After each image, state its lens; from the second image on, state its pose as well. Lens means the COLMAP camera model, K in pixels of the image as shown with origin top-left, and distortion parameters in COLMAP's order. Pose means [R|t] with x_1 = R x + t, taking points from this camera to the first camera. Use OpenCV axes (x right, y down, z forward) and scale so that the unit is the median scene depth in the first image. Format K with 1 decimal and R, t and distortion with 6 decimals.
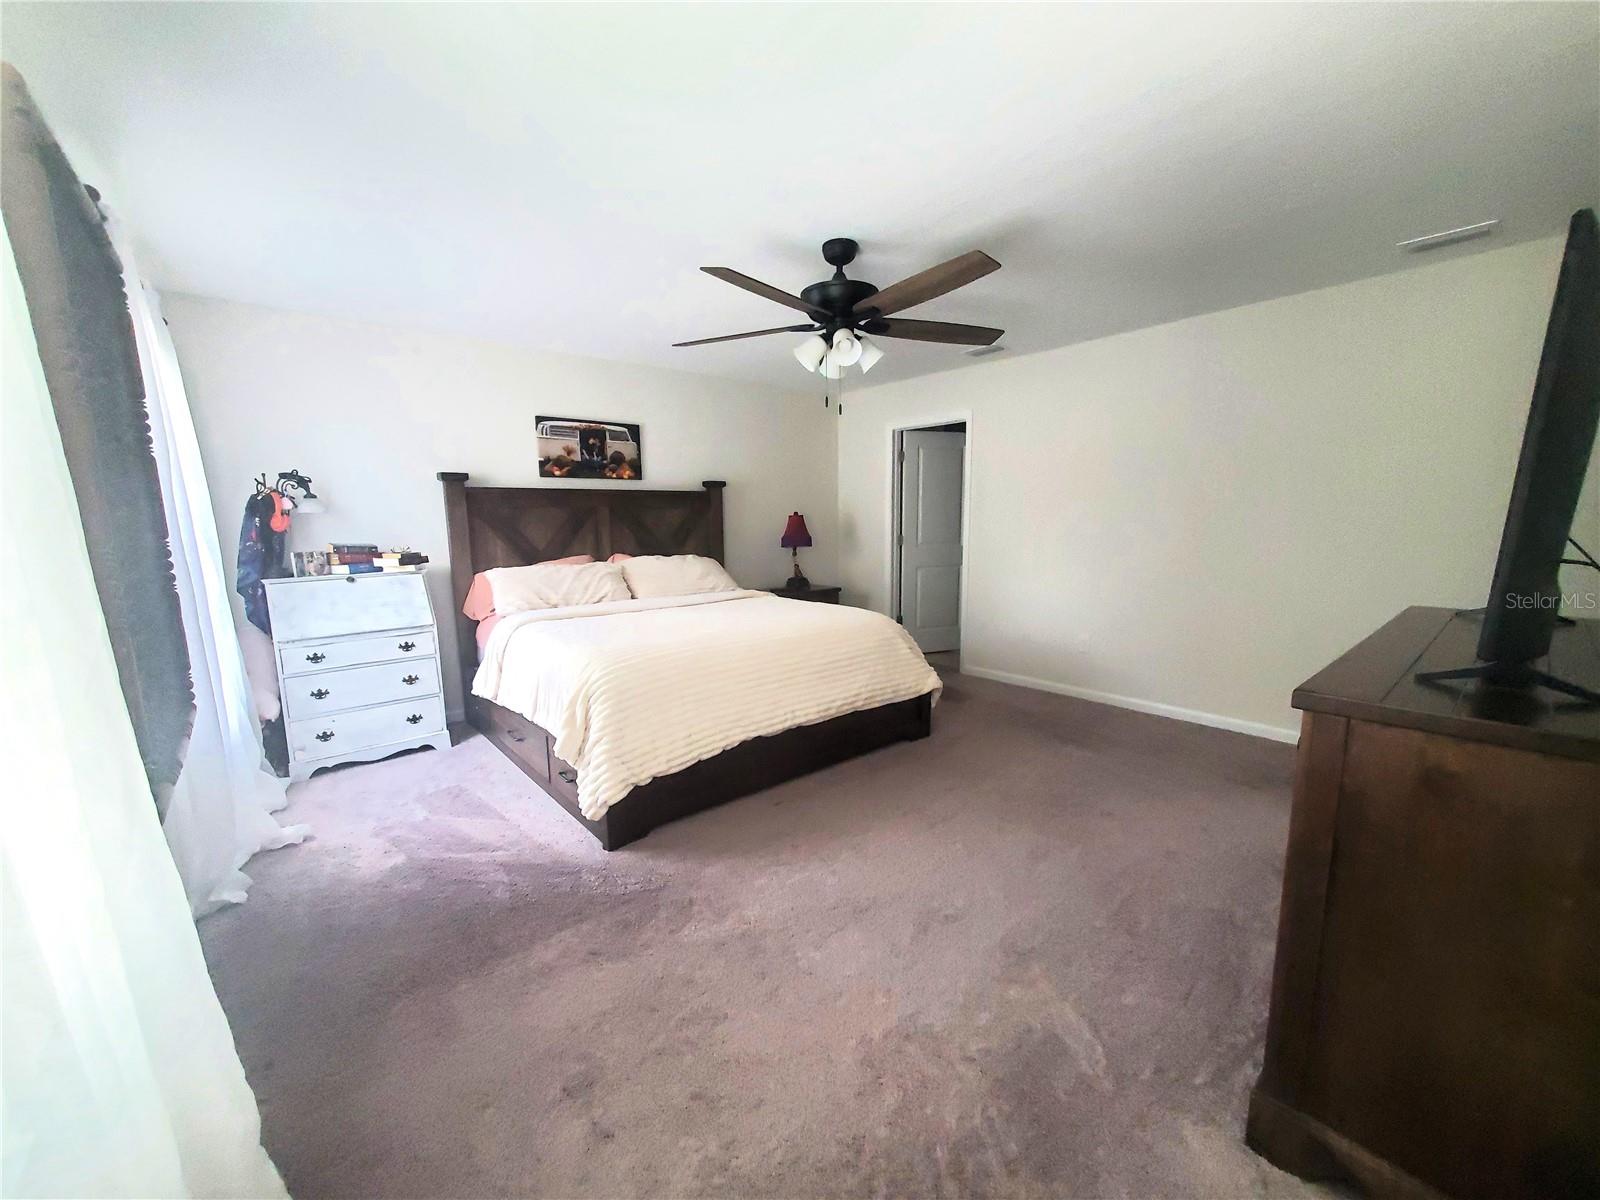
lens RADIAL K [[633.5, 0, 806.8], [0, 633.5, 610.8], [0, 0, 1]] dist [-0.000997, -0.000018]
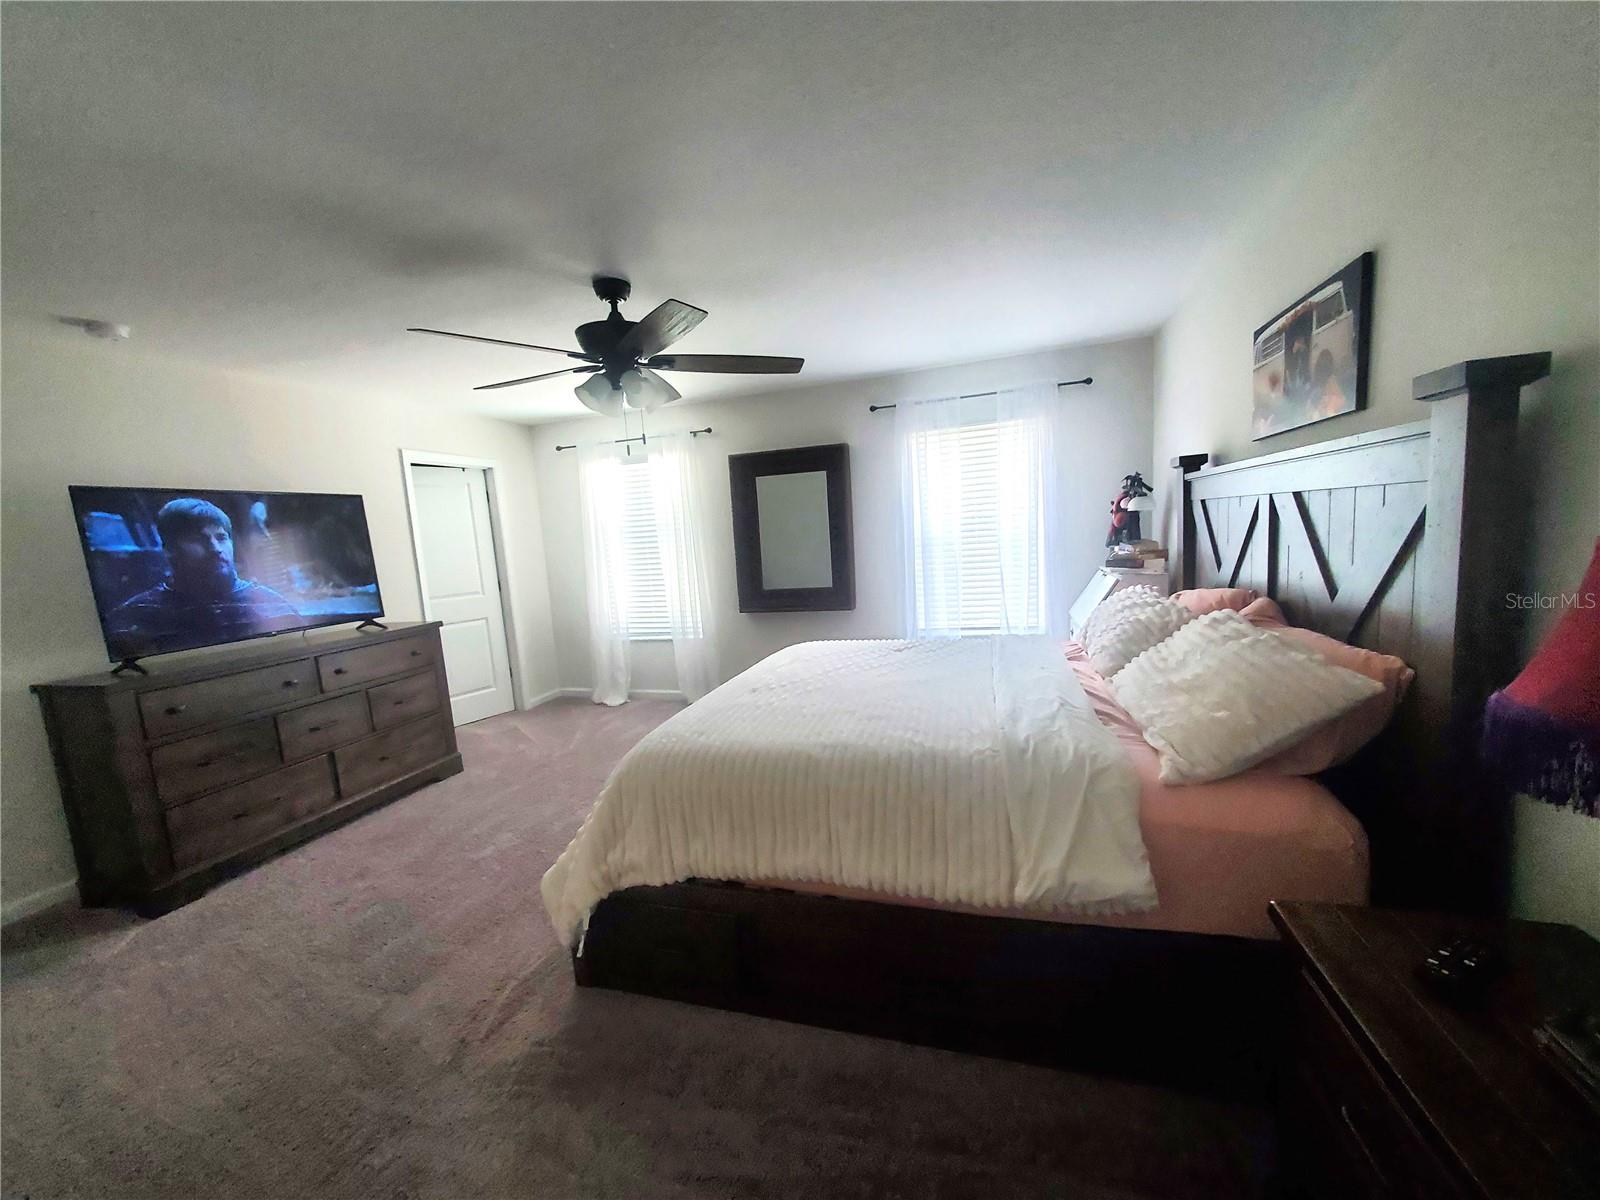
lens RADIAL K [[633.5, 0, 806.8], [0, 633.5, 610.8], [0, 0, 1]] dist [-0.000997, -0.000018]
pose [[-0.840007, 0.124681, -0.528055, 0.230657], [-0.014460, 0.967749, 0.251501, -0.190971], [0.542382, 0.218899, -0.811113, 1.222483]]
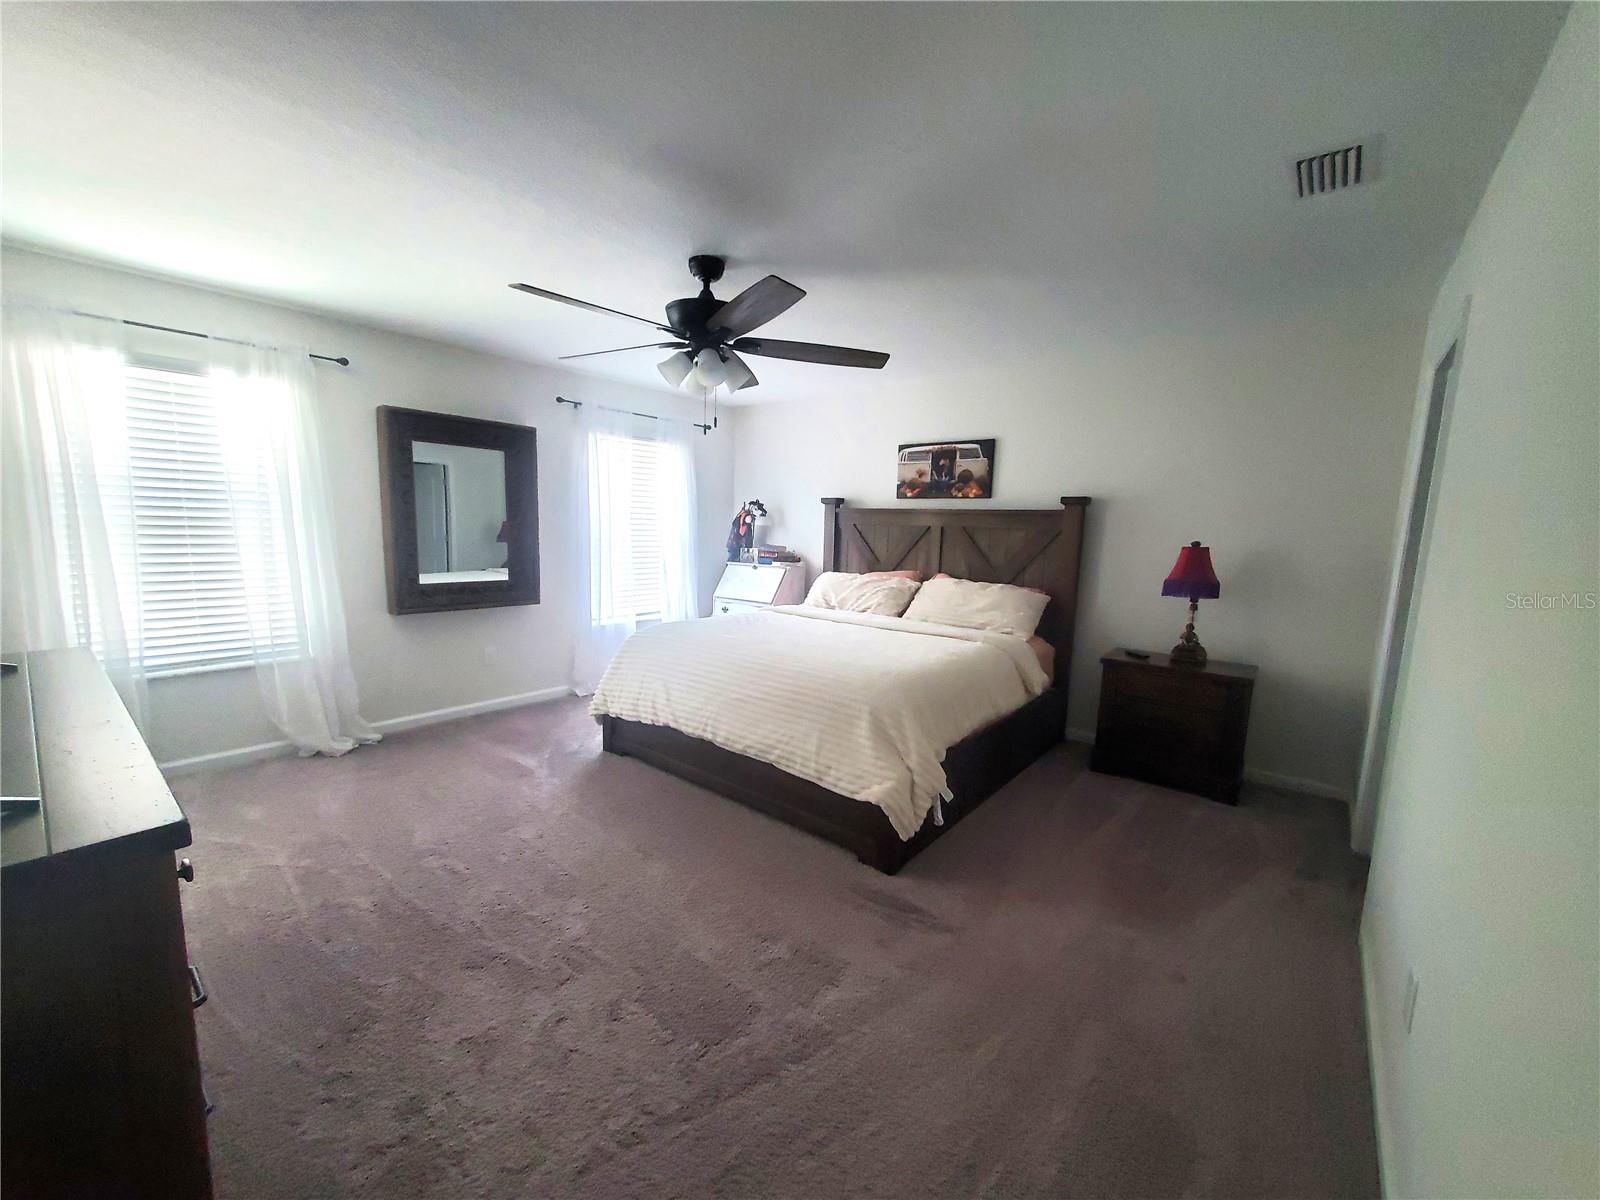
lens RADIAL K [[633.5, 0, 806.8], [0, 633.5, 610.8], [0, 0, 1]] dist [-0.000997, -0.000018]
pose [[0.172495, 0.143853, -0.974449, 0.651067], [-0.182760, 0.976775, 0.111845, -0.107991], [0.967907, 0.158798, 0.194780, 0.627603]]
